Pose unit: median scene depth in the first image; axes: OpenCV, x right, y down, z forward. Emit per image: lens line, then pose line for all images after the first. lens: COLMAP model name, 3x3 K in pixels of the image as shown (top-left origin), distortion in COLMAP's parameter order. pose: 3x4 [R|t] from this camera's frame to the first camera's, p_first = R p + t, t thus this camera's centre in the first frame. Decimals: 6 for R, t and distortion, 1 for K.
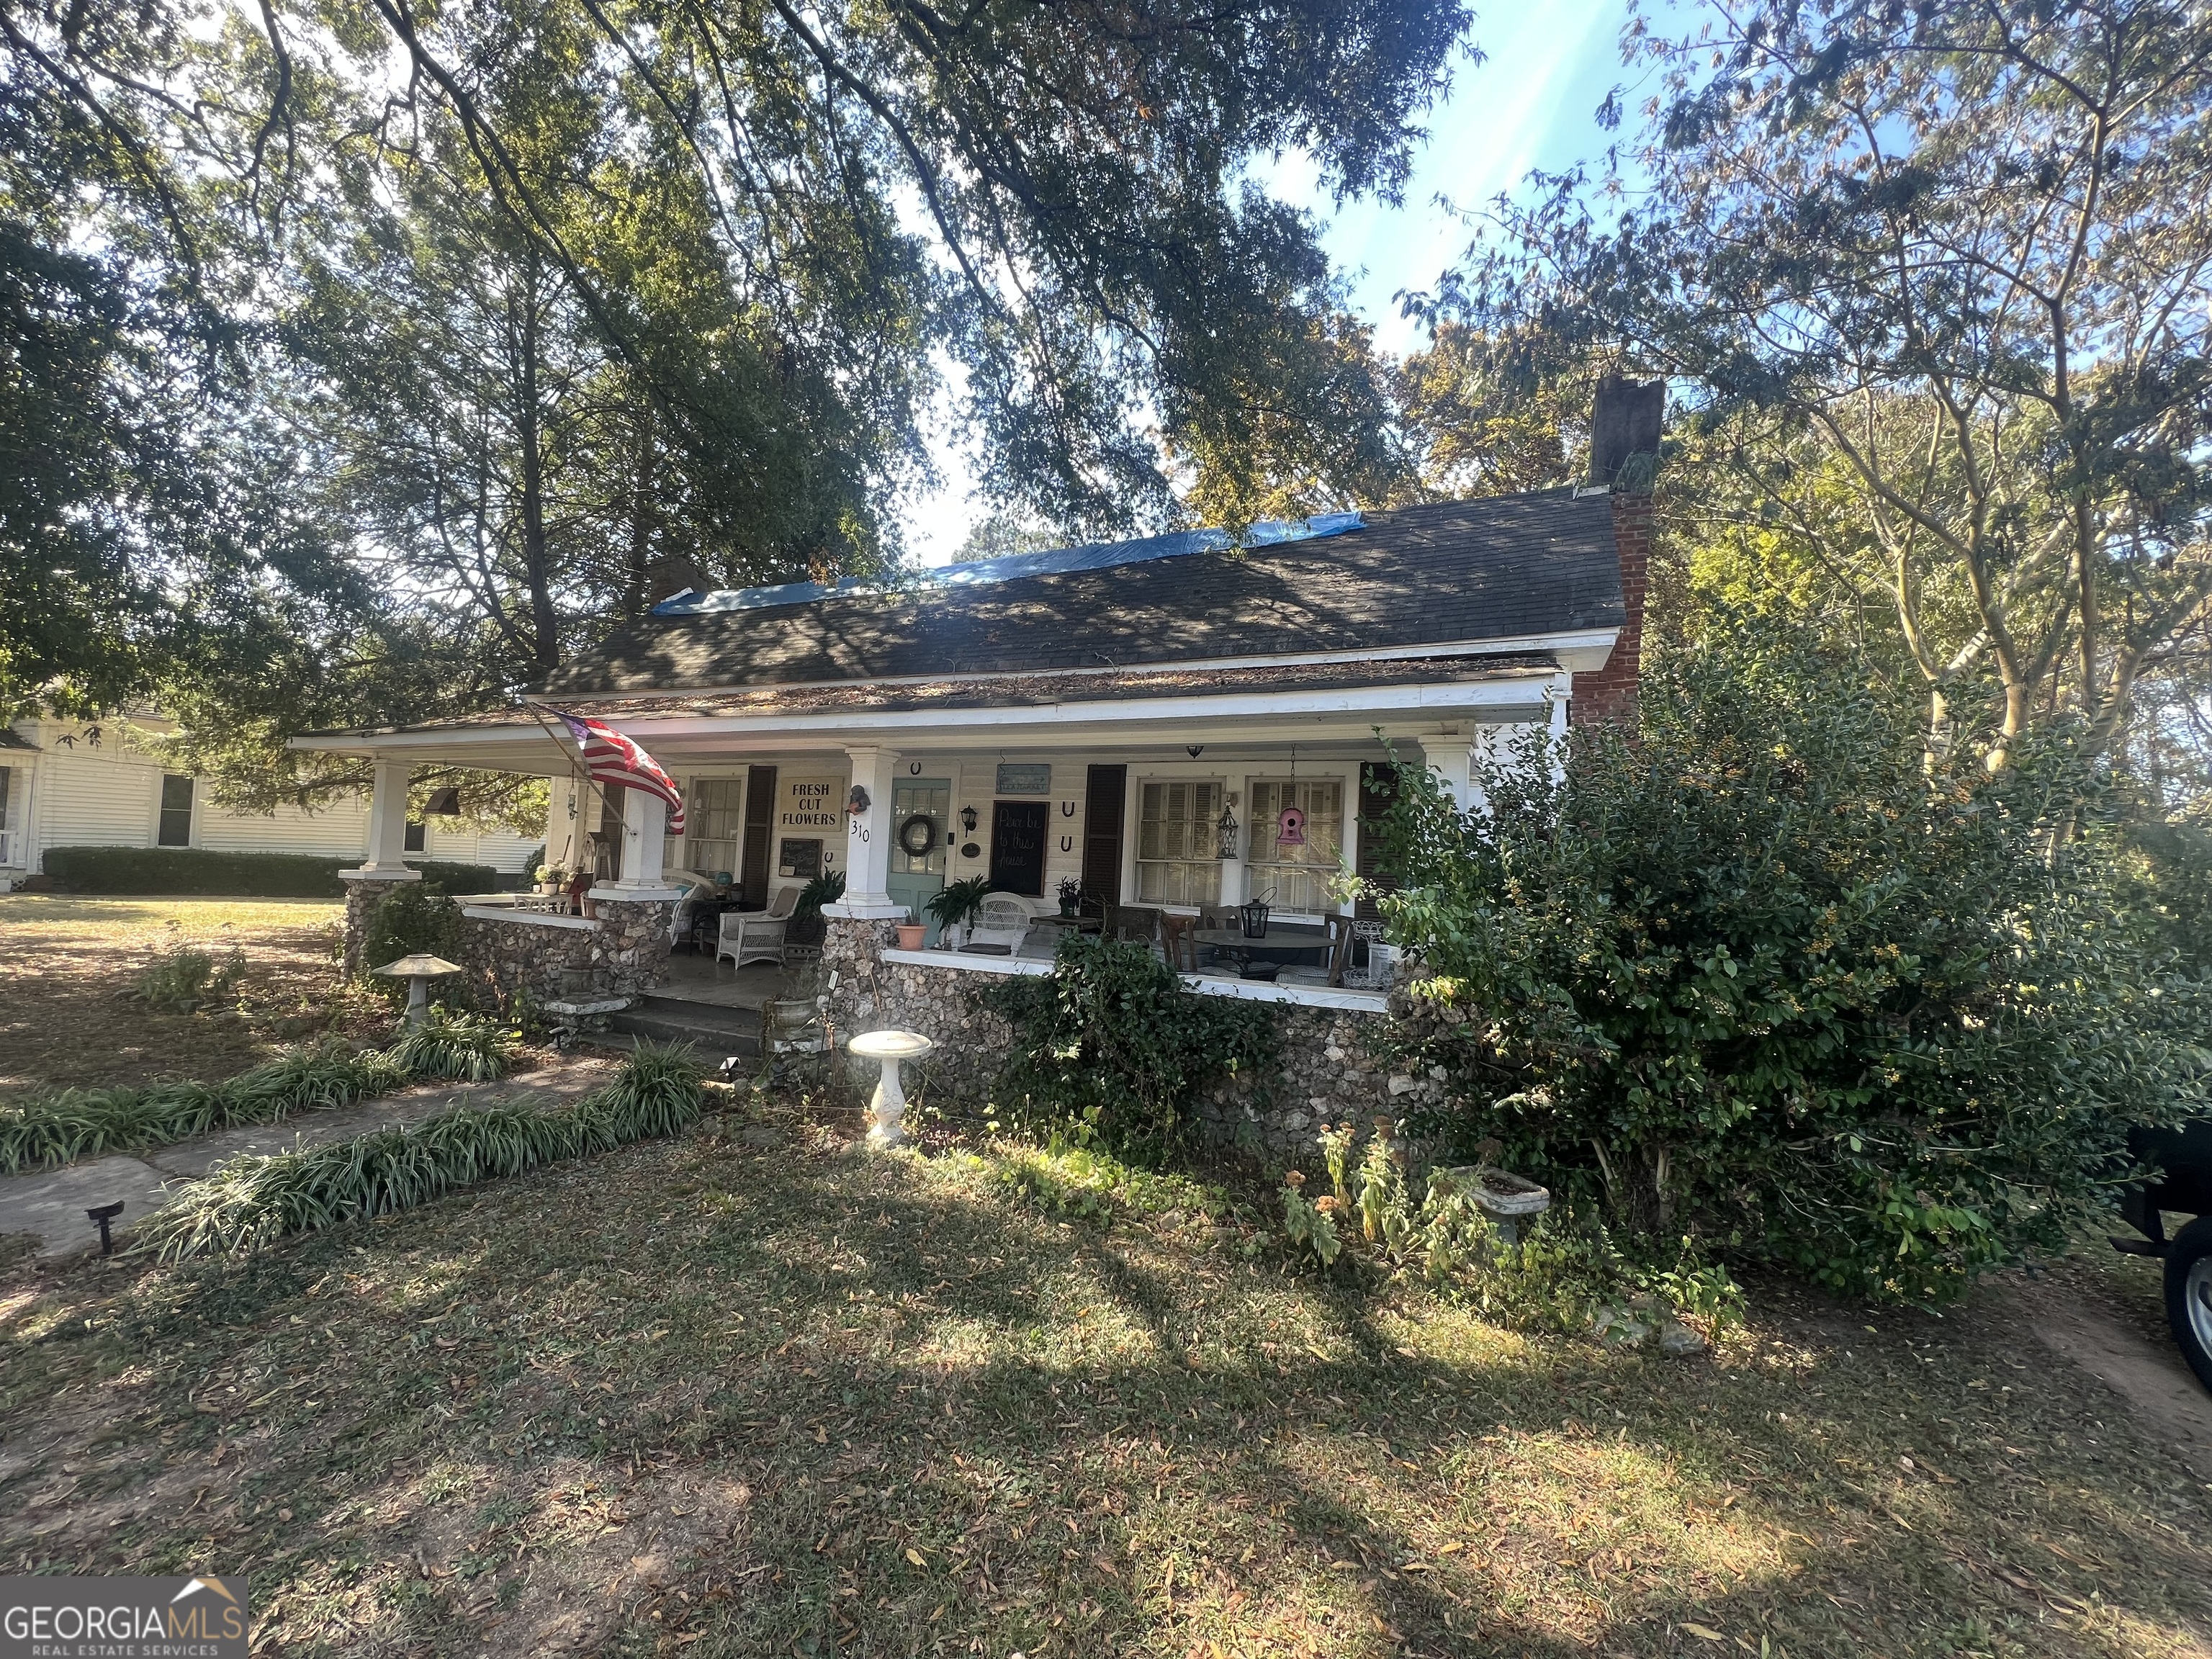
lens RADIAL K [[889.2, 0, 1106.0], [0, 889.2, 829.5], [0, 0, 1]] dist [-0.000149, 0.000080]
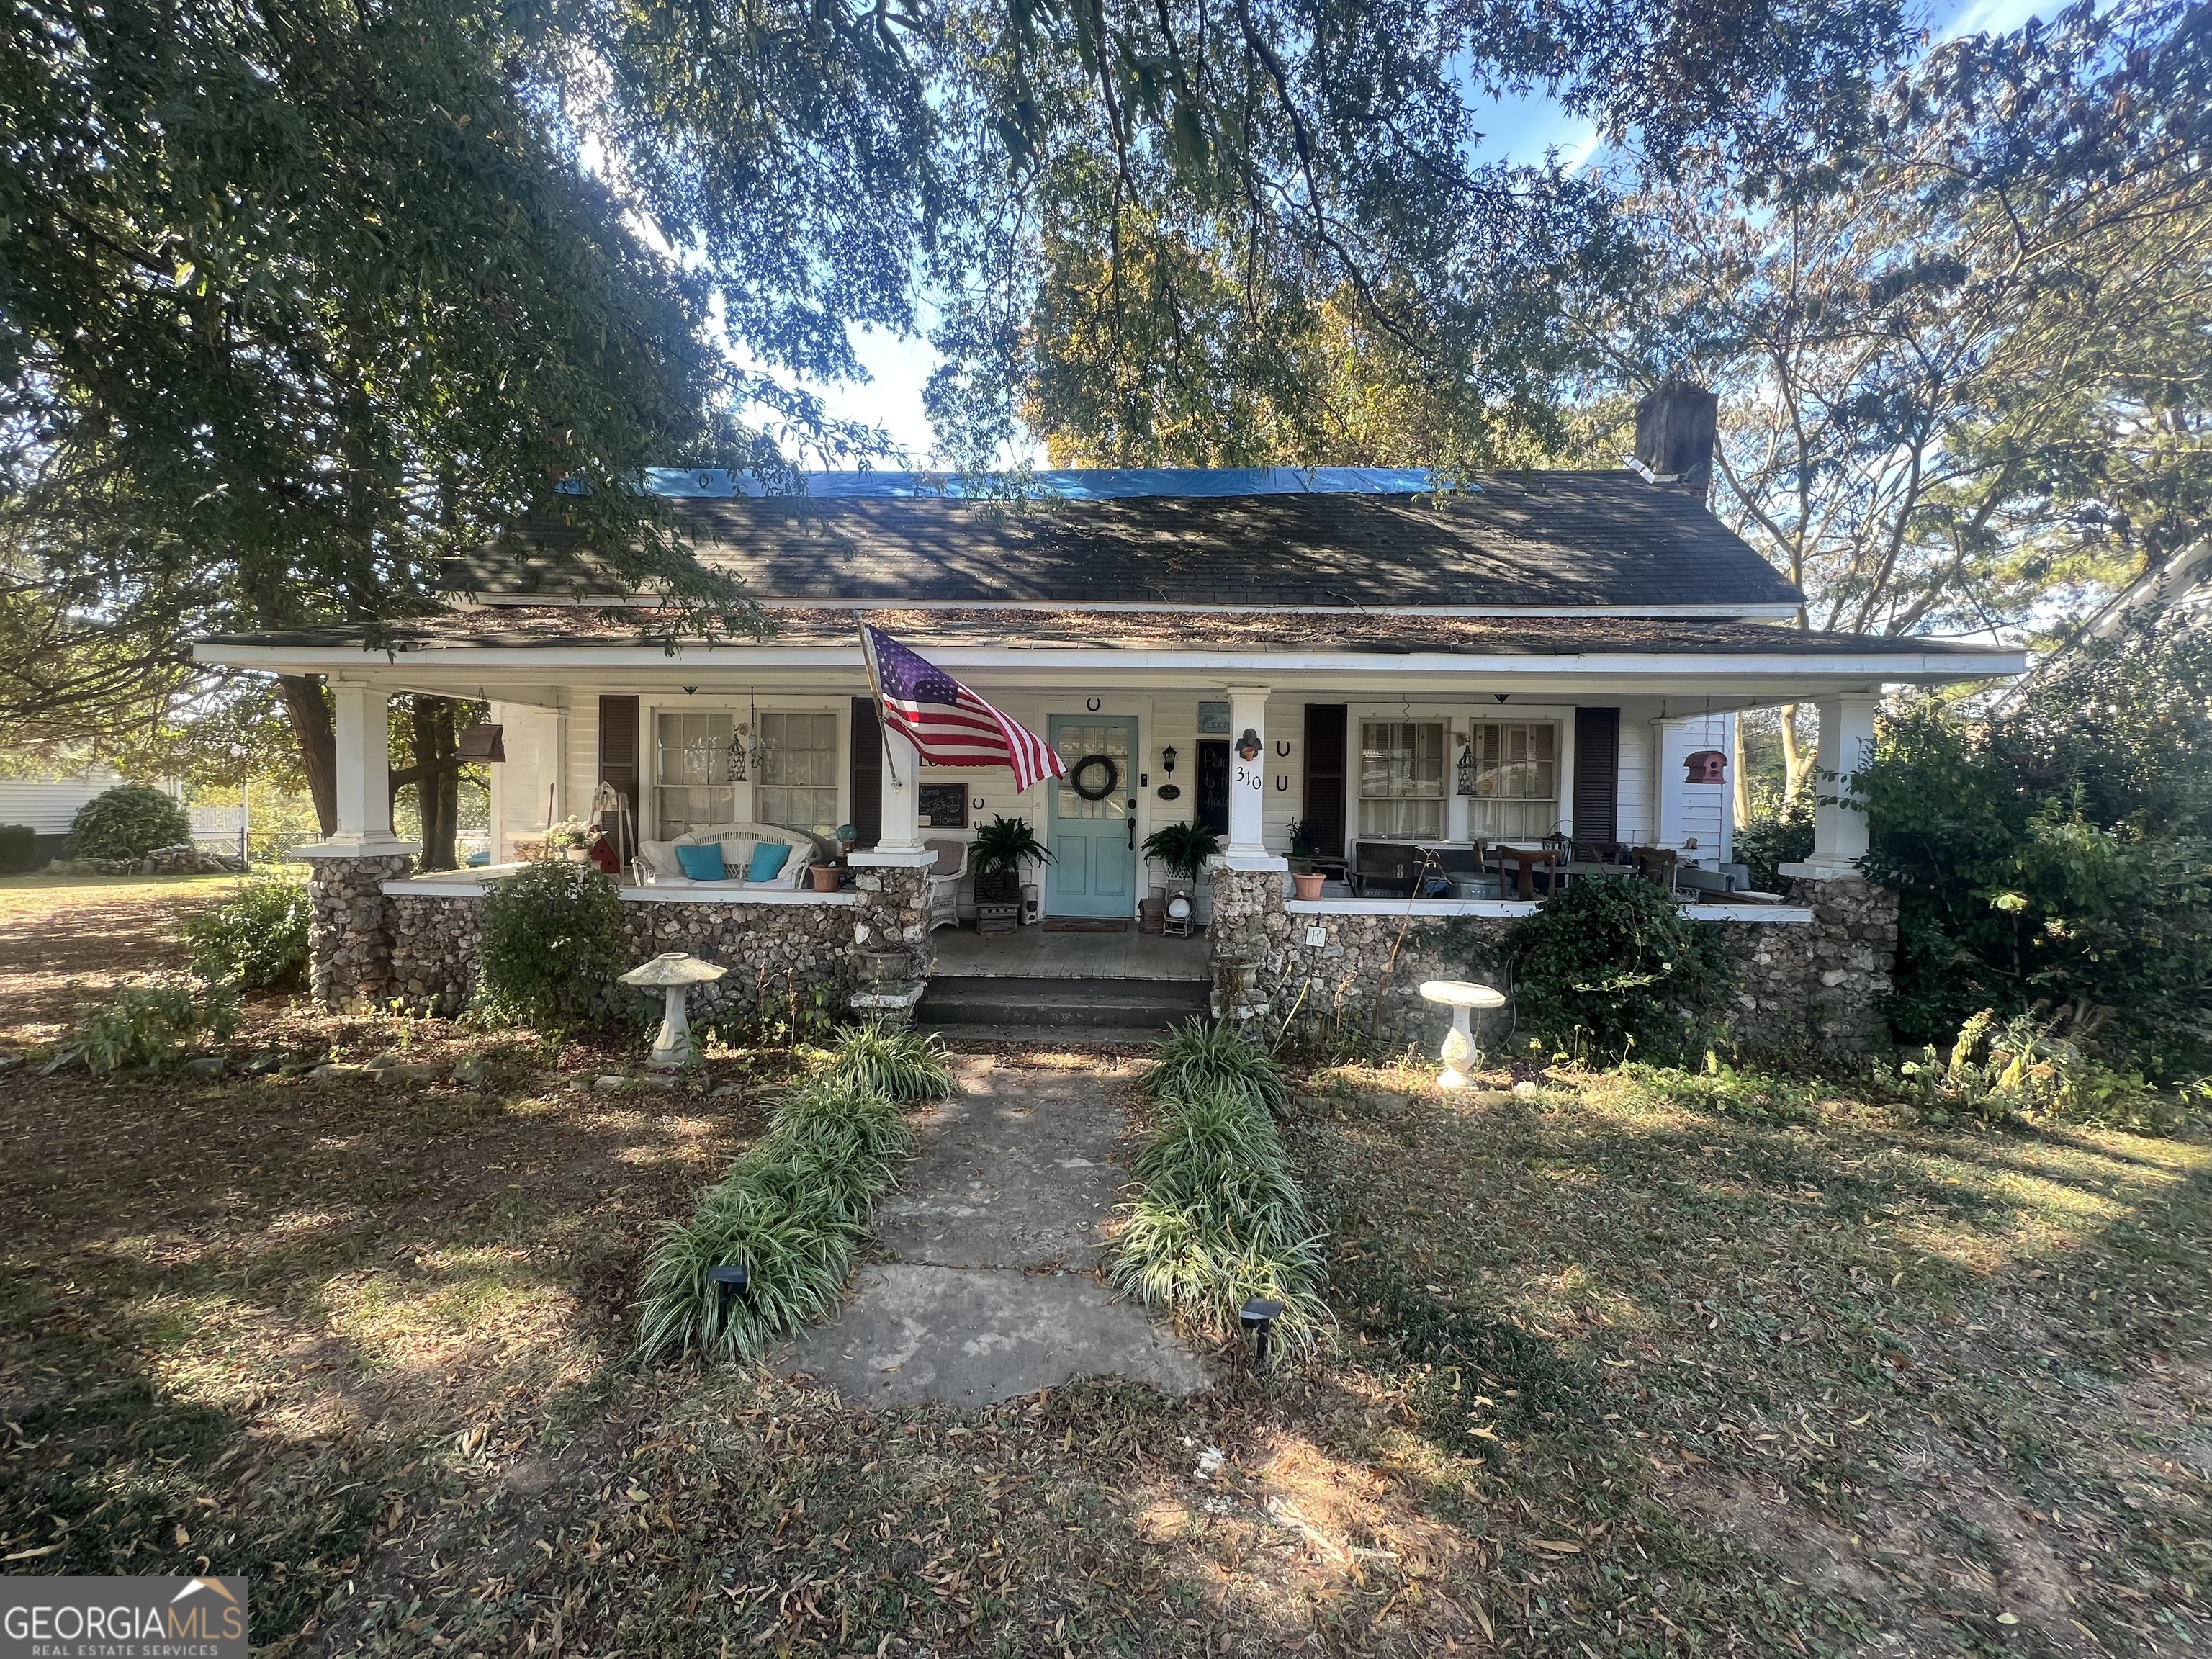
lens RADIAL K [[889.2, 0, 1106.0], [0, 889.2, 829.5], [0, 0, 1]] dist [-0.000149, 0.000080]
pose [[0.920913, -0.043370, 0.387348, -0.656169], [0.010076, 0.996107, 0.087574, -0.023482], [-0.389638, -0.076745, 0.917765, 0.164915]]
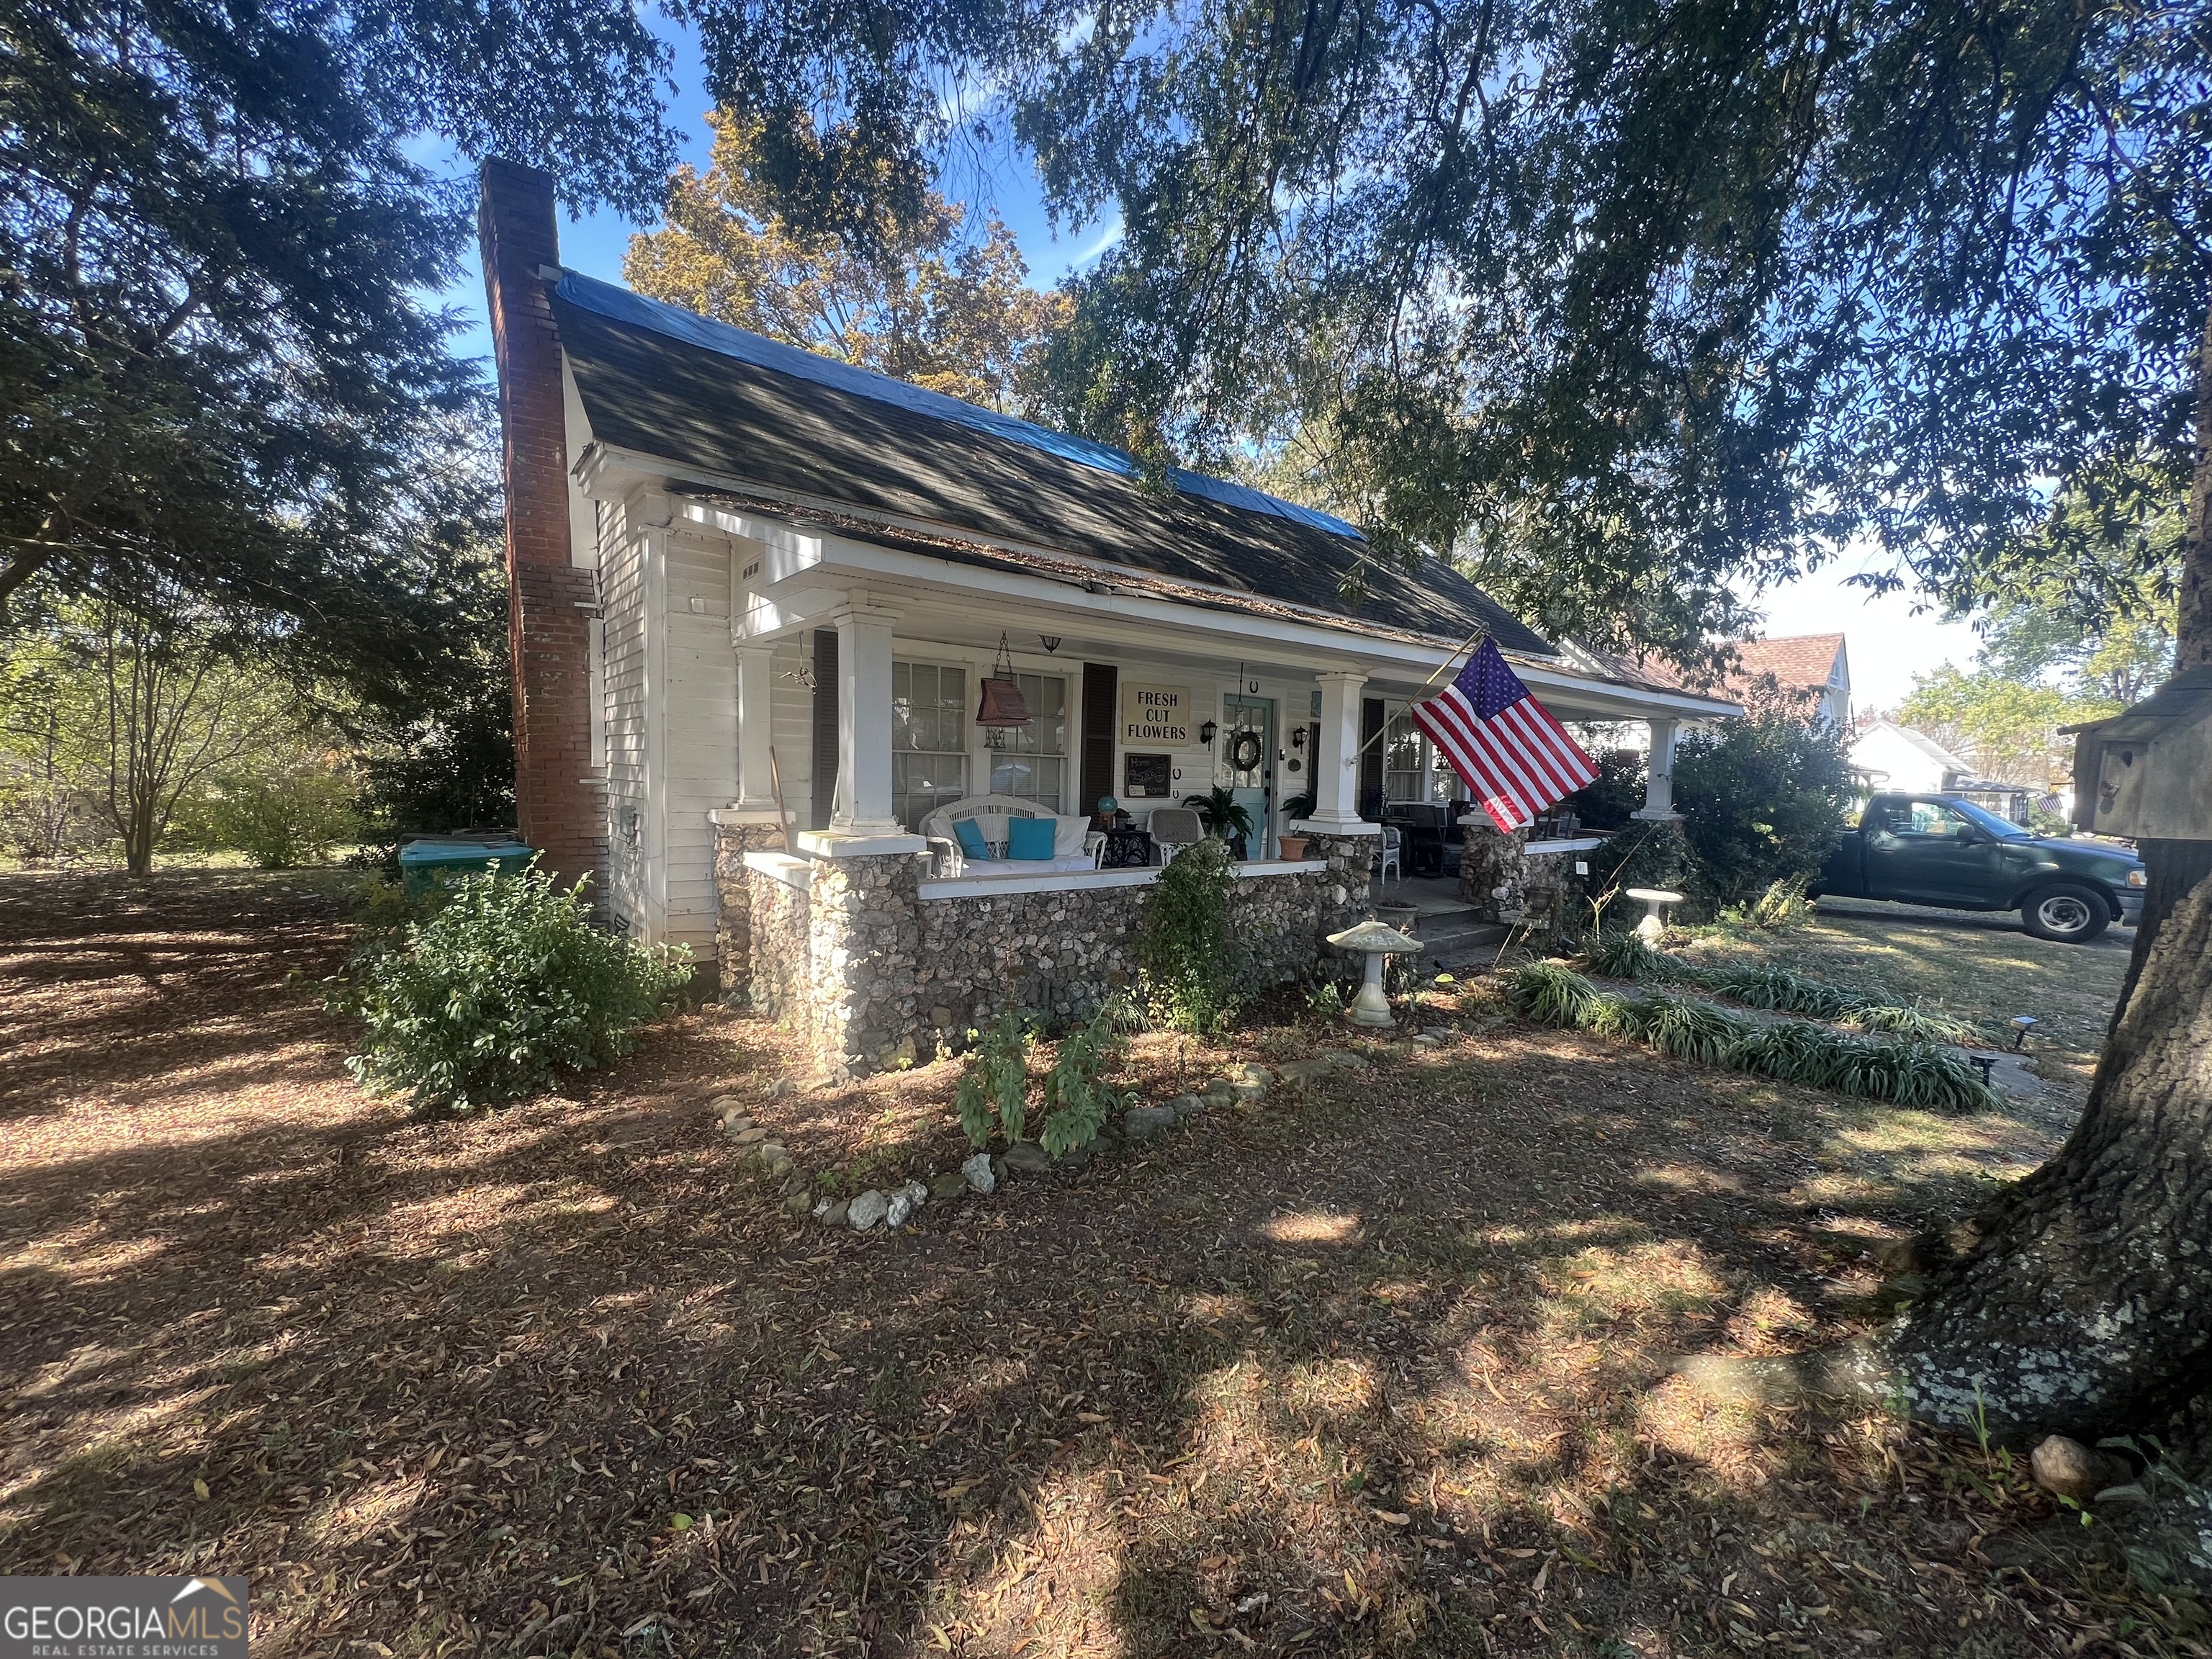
lens RADIAL K [[889.2, 0, 1106.0], [0, 889.2, 829.5], [0, 0, 1]] dist [-0.000149, 0.000080]
pose [[0.449349, -0.092803, 0.888523, -1.437362], [-0.044773, 0.991000, 0.126150, -0.030839], [-0.892234, -0.096467, 0.441150, 0.789129]]
